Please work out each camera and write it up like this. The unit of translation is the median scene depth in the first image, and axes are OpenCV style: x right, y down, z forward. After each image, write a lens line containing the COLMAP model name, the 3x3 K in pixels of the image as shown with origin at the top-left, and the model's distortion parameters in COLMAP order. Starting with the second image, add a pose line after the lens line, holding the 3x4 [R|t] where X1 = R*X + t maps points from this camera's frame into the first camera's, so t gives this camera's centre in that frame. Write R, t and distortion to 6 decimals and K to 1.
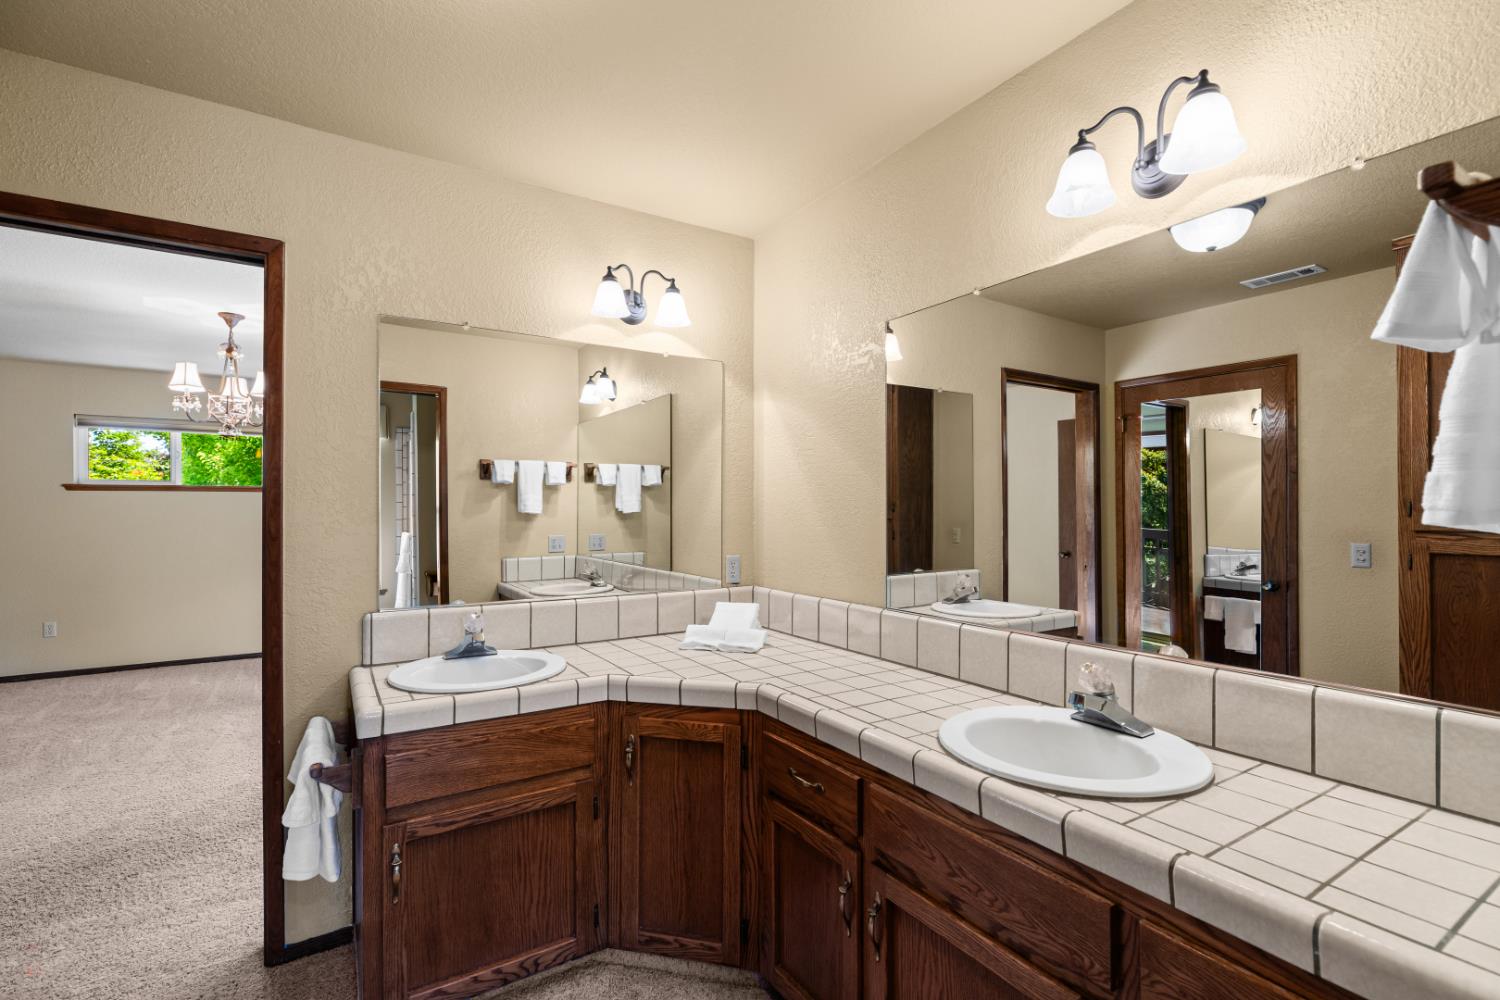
lens RADIAL K [[676.1, 0, 754.3], [0, 676.1, 507.2], [0, 0, 1]] dist [0.004964, 0.000884]
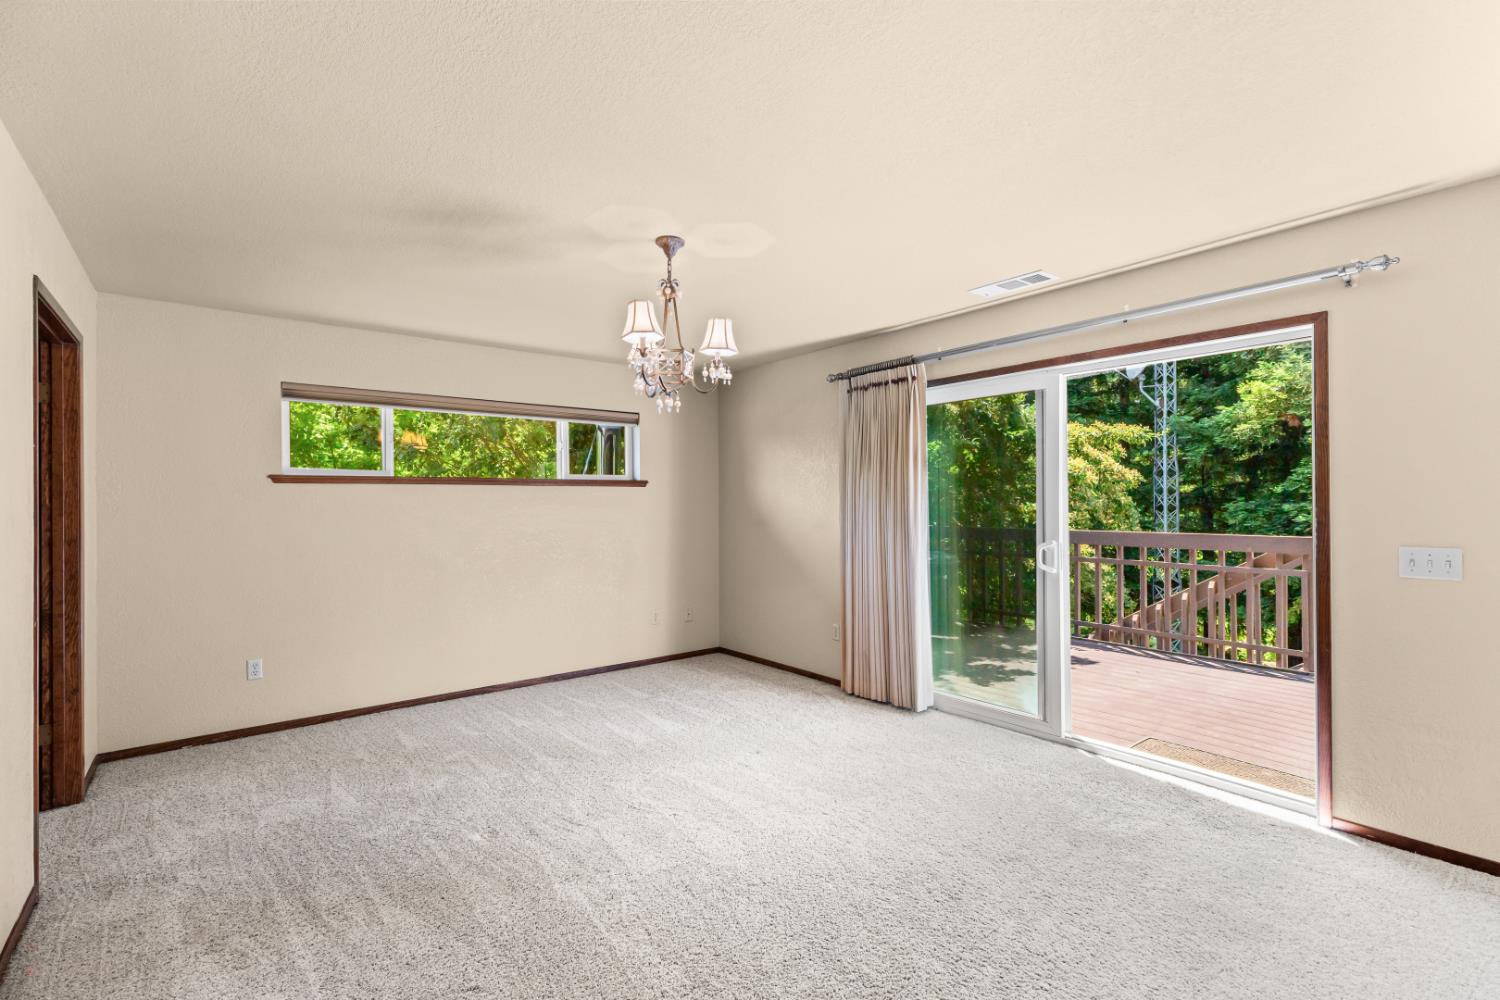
lens RADIAL K [[676.1, 0, 747.5], [0, 676.1, 494.4], [0, 0, 1]] dist [0.004964, 0.000884]
pose [[0.993596, -0.011614, 0.112389, -0.579186], [0.011237, 0.999929, 0.003988, -0.009668], [-0.112427, -0.002699, 0.993656, 0.197613]]
